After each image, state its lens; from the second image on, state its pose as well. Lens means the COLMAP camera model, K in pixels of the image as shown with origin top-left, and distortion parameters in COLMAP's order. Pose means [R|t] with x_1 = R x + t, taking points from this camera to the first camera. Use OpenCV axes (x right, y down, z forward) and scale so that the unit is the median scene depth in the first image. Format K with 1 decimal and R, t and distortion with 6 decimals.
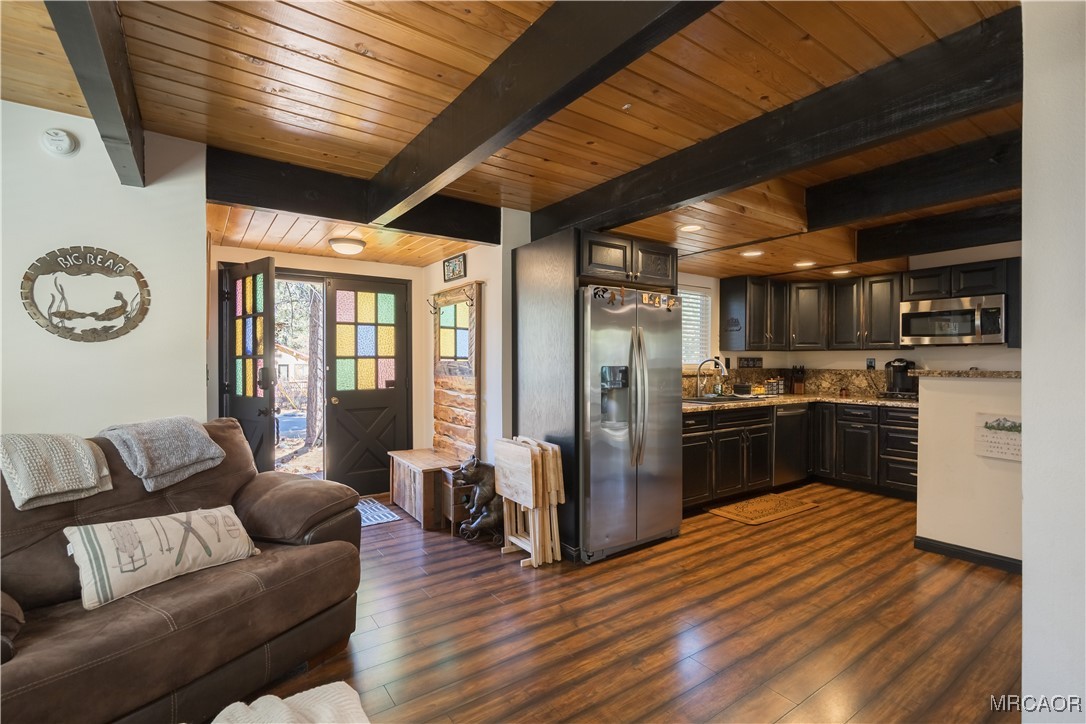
lens RADIAL K [[498.1, 0, 548.0], [0, 498.1, 363.6], [0, 0, 1]] dist [-0.005133, -0.000299]
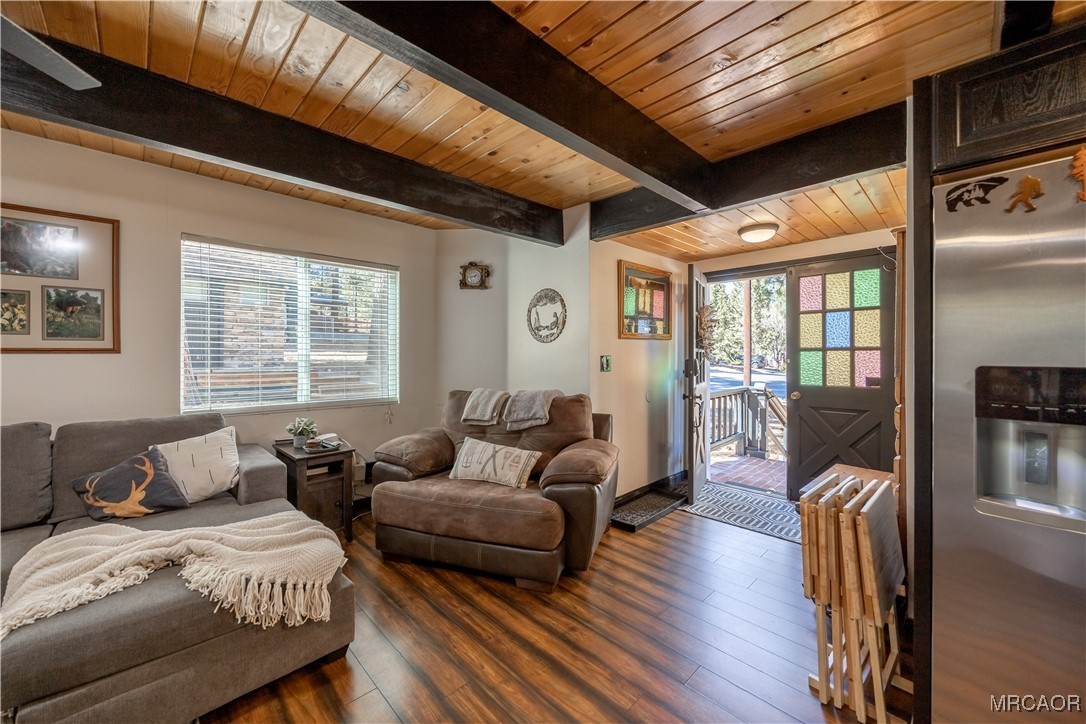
lens RADIAL K [[419.1, 0, 538.4], [0, 419.1, 351.3], [0, 0, 1]] dist [-0.003025, -0.000131]
pose [[0.138722, -0.005327, -0.990317, 0.369290], [-0.005047, 0.999969, -0.006086, -0.002278], [0.990318, 0.005843, 0.138691, 0.521525]]
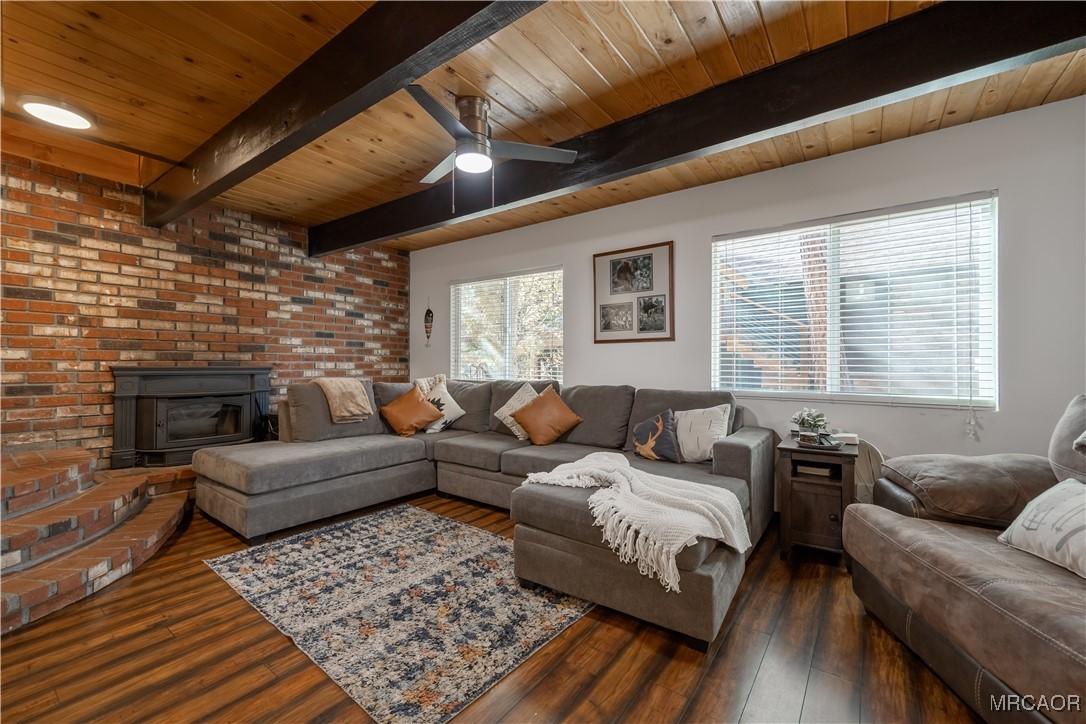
lens RADIAL K [[436.7, 0, 546.5], [0, 436.7, 364.4], [0, 0, 1]] dist [0.001122, 0.000105]
pose [[-0.953203, -0.000378, -0.302330, 0.138210], [-0.000300, 1.000000, -0.000303, 0.053757], [0.302330, -0.000198, -0.953203, 0.763416]]
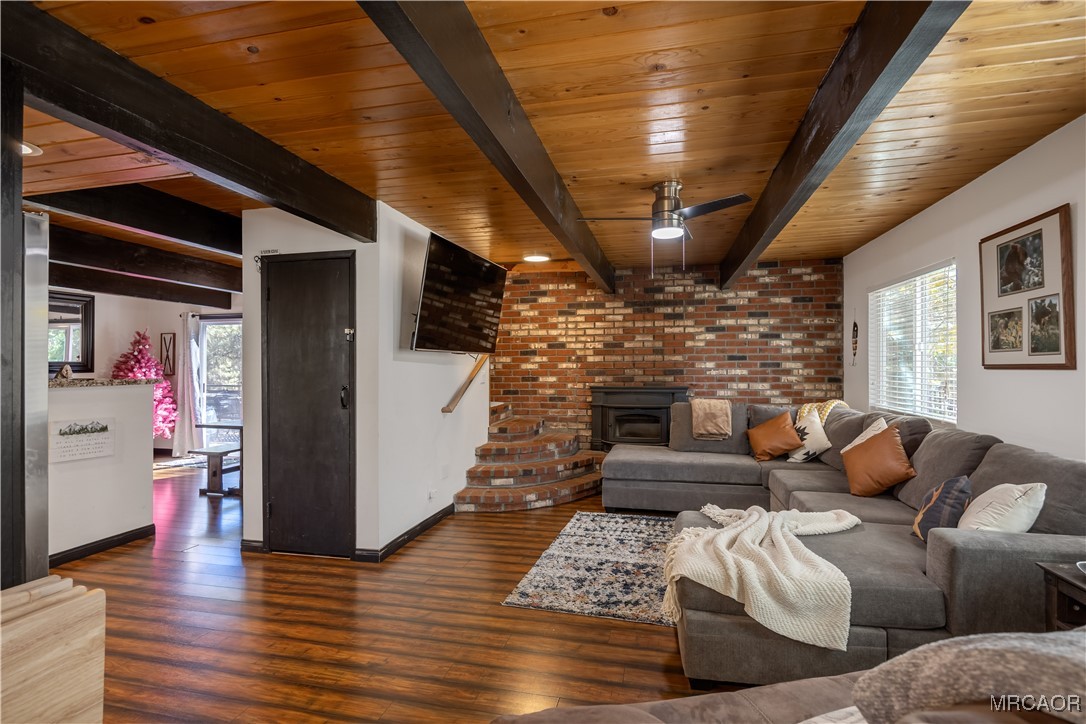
lens RADIAL K [[523.1, 0, 581.0], [0, 523.1, 364.0], [0, 0, 1]] dist [-0.008765, 0.001136]
pose [[-0.703712, 0.003074, 0.710478, -0.458762], [-0.001625, 0.999981, -0.005937, -0.001782], [-0.710483, -0.005332, -0.703694, 0.873319]]
